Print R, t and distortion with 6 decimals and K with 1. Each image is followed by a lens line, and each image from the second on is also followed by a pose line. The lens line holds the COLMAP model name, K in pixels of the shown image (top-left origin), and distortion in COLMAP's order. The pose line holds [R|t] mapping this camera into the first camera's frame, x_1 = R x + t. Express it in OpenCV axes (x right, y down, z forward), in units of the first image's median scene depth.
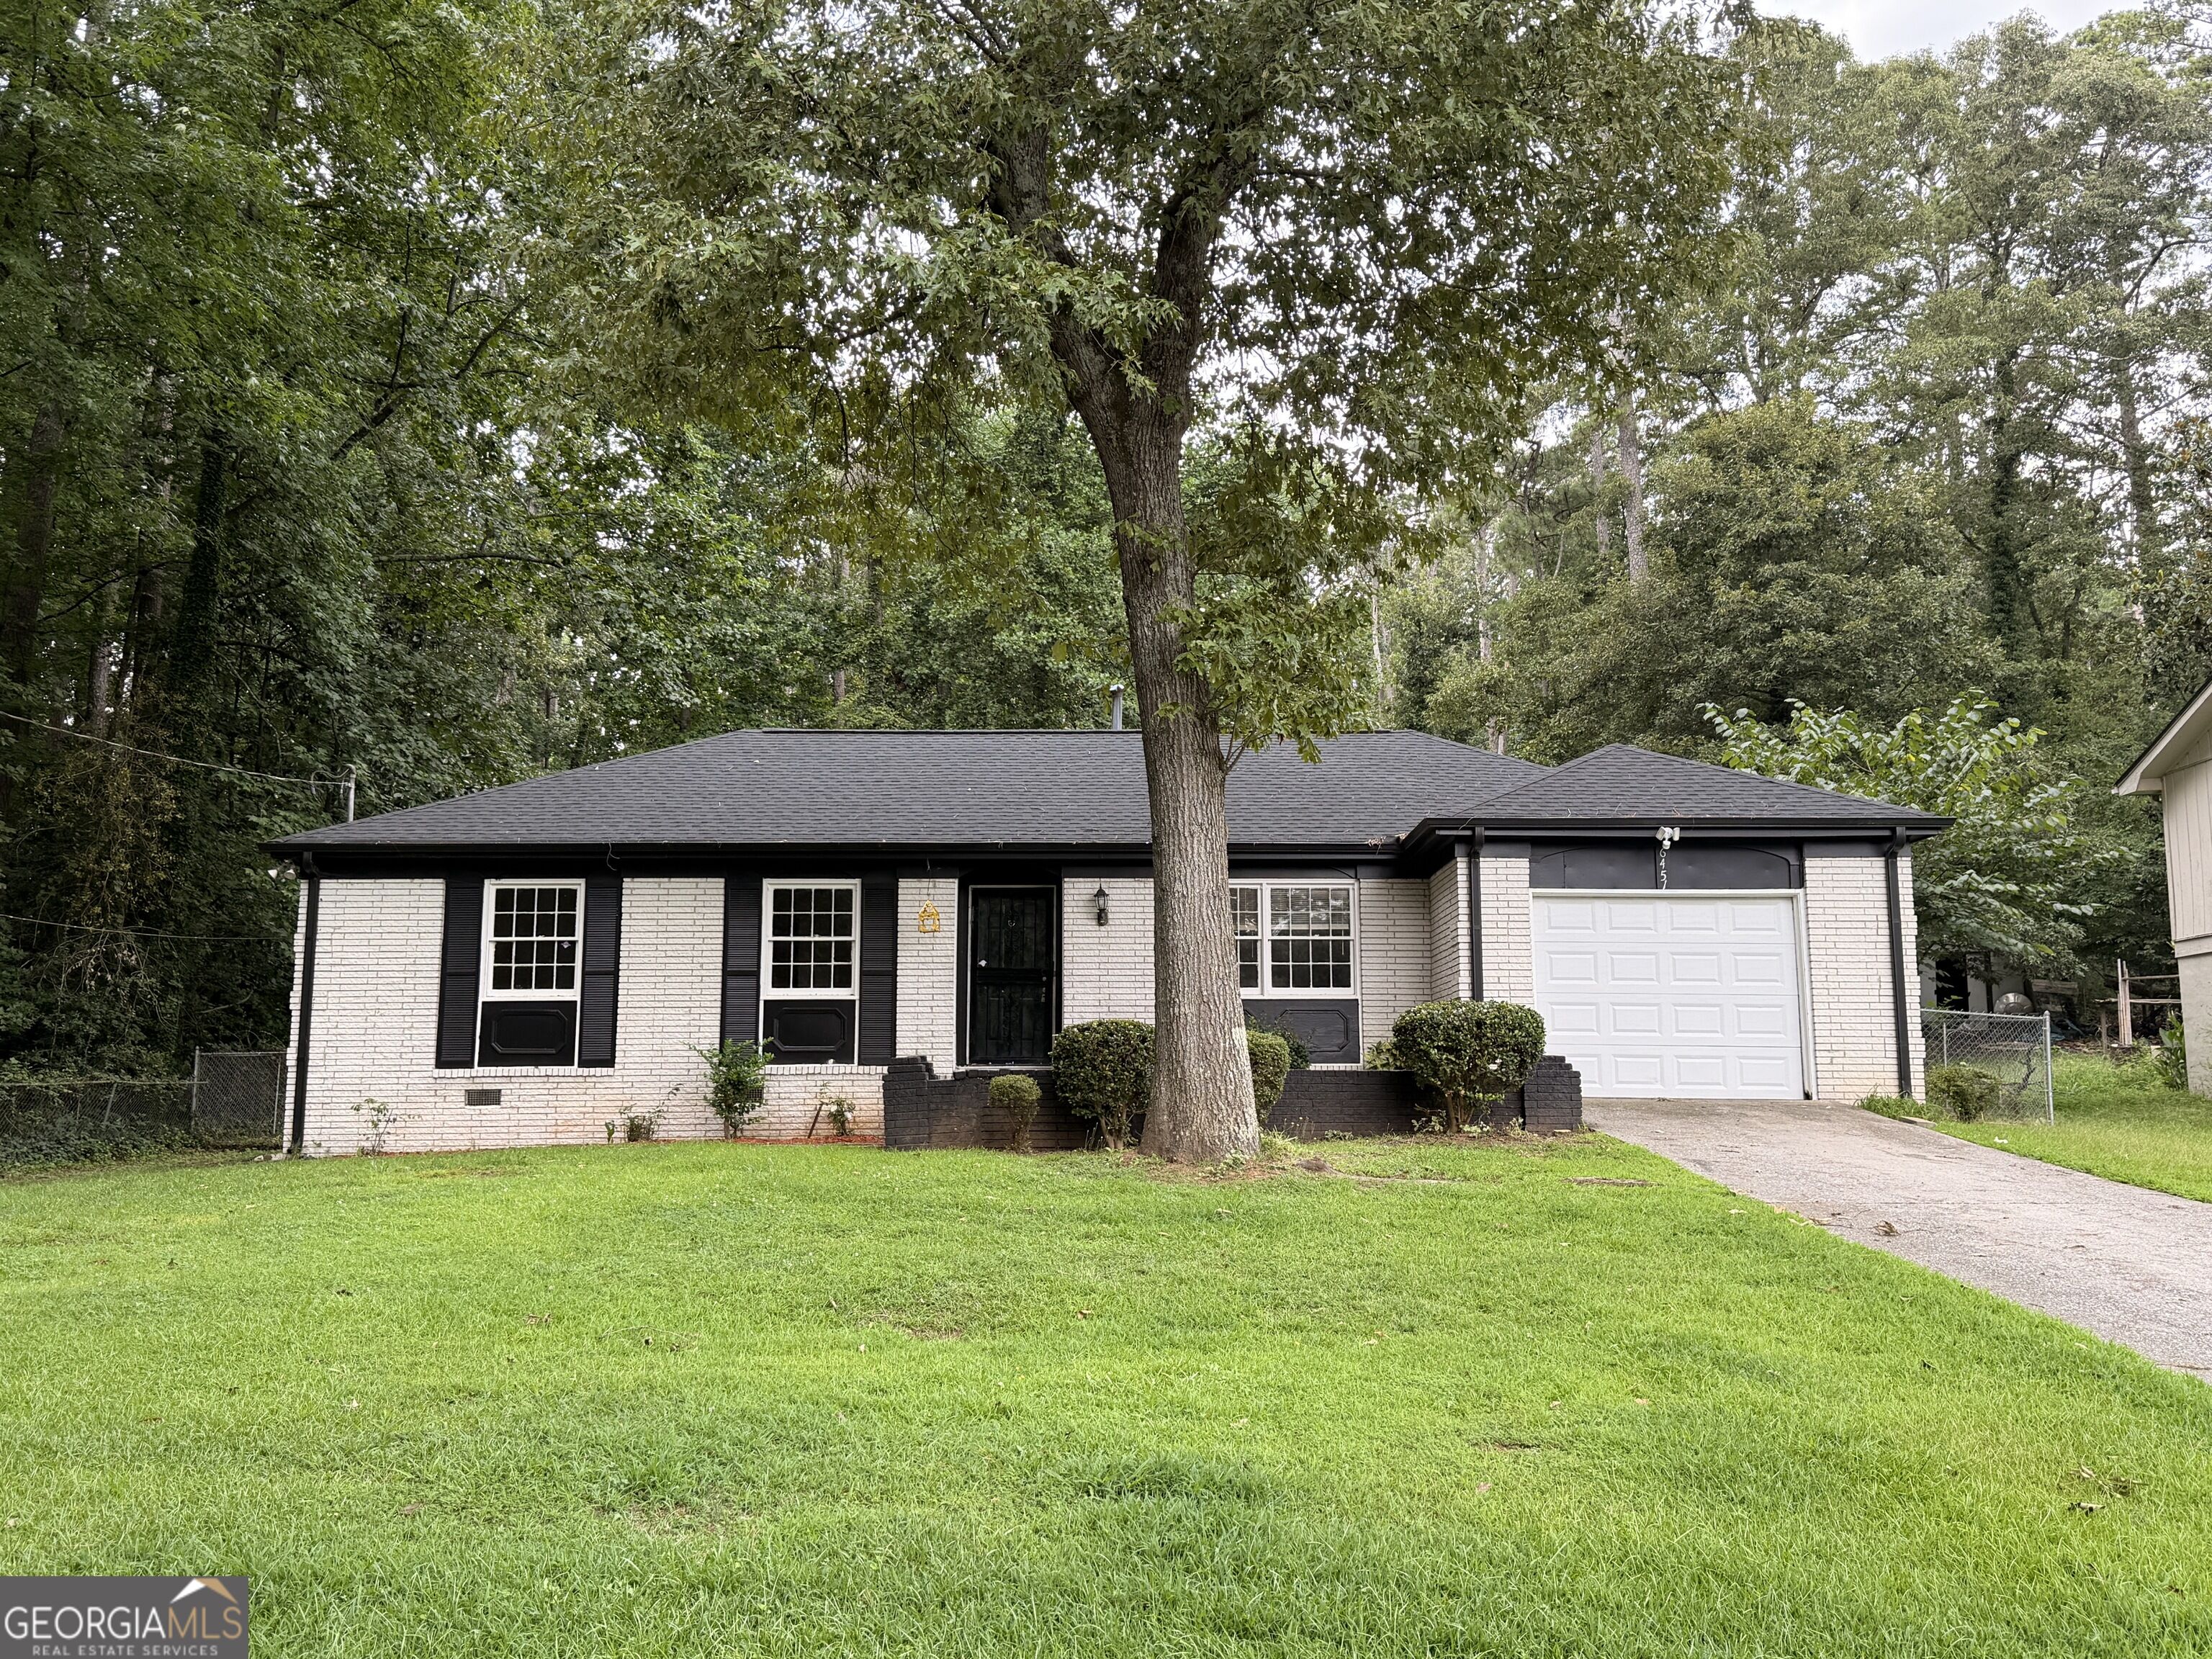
lens RADIAL K [[1999.4, 0, 1105.5], [0, 1999.4, 829.9], [0, 0, 1]] dist [-0.000104, 0.000001]
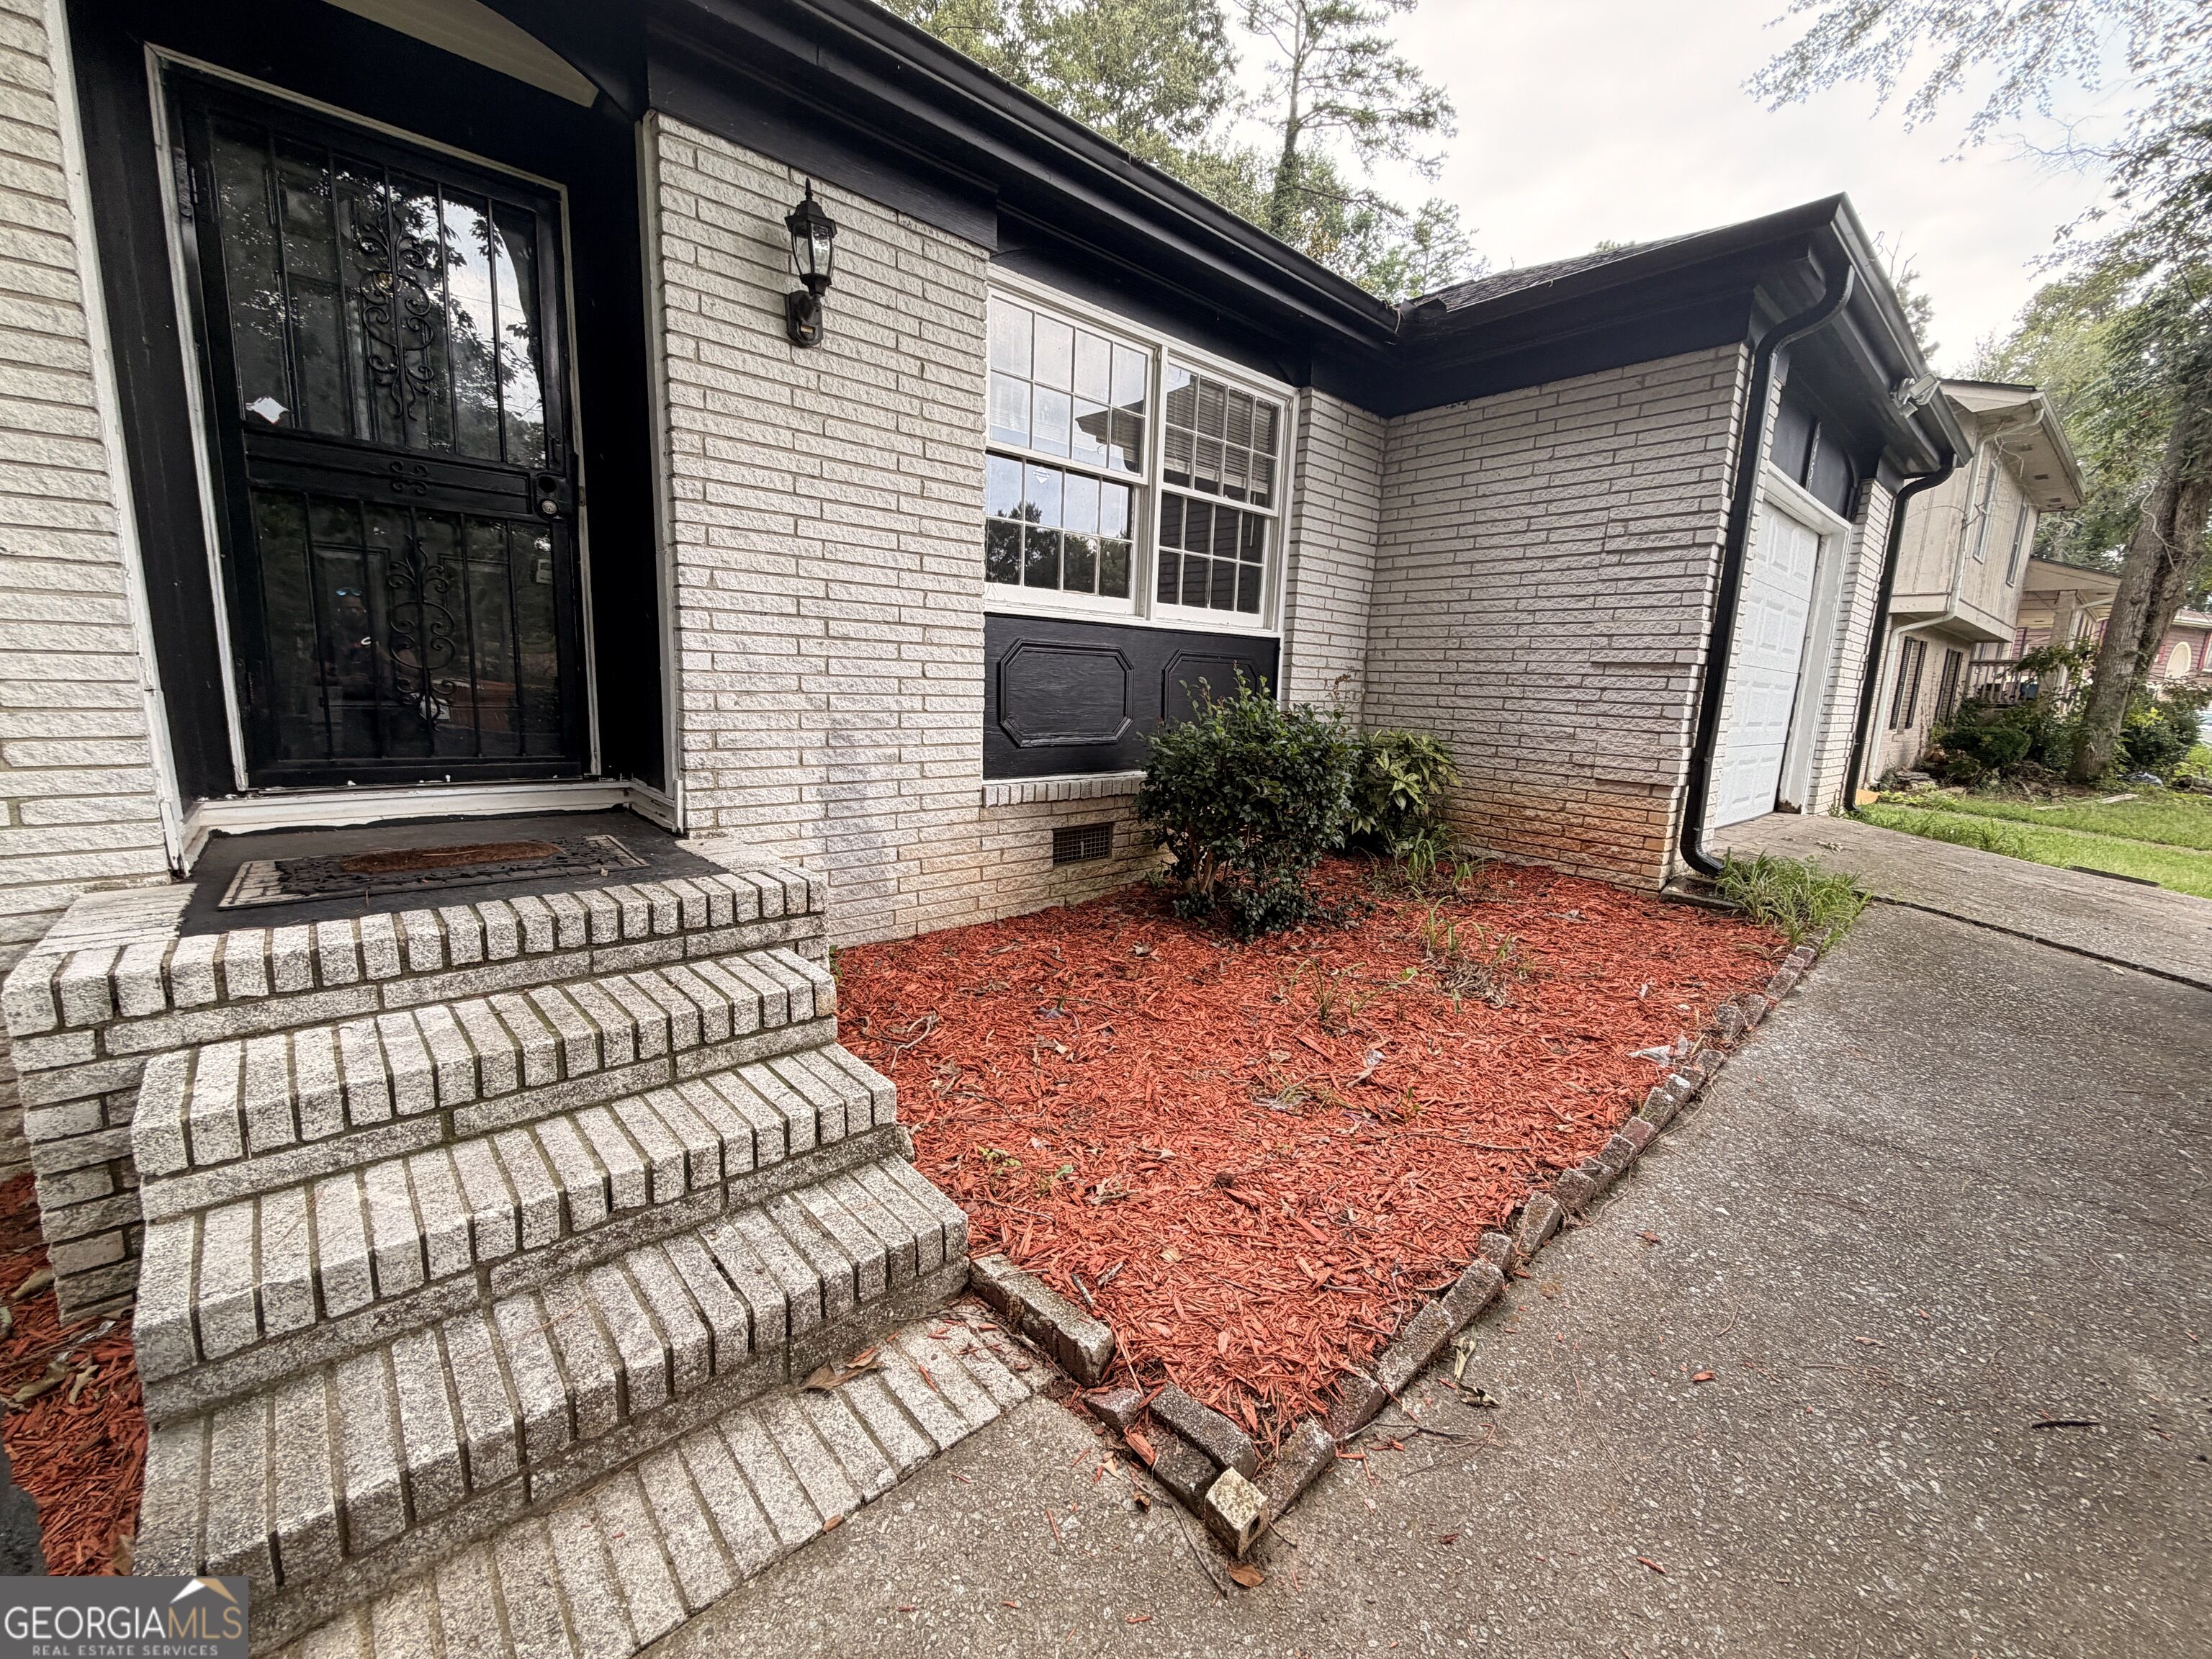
lens RADIAL K [[888.4, 0, 1105.8], [0, 888.4, 828.8], [0, 0, 1]] dist [-0.002160, -0.000097]
pose [[0.748163, -0.082868, 0.658319, -0.061816], [-0.145019, 0.947760, 0.284113, 0.071968], [-0.647473, -0.308031, 0.697062, 0.848867]]
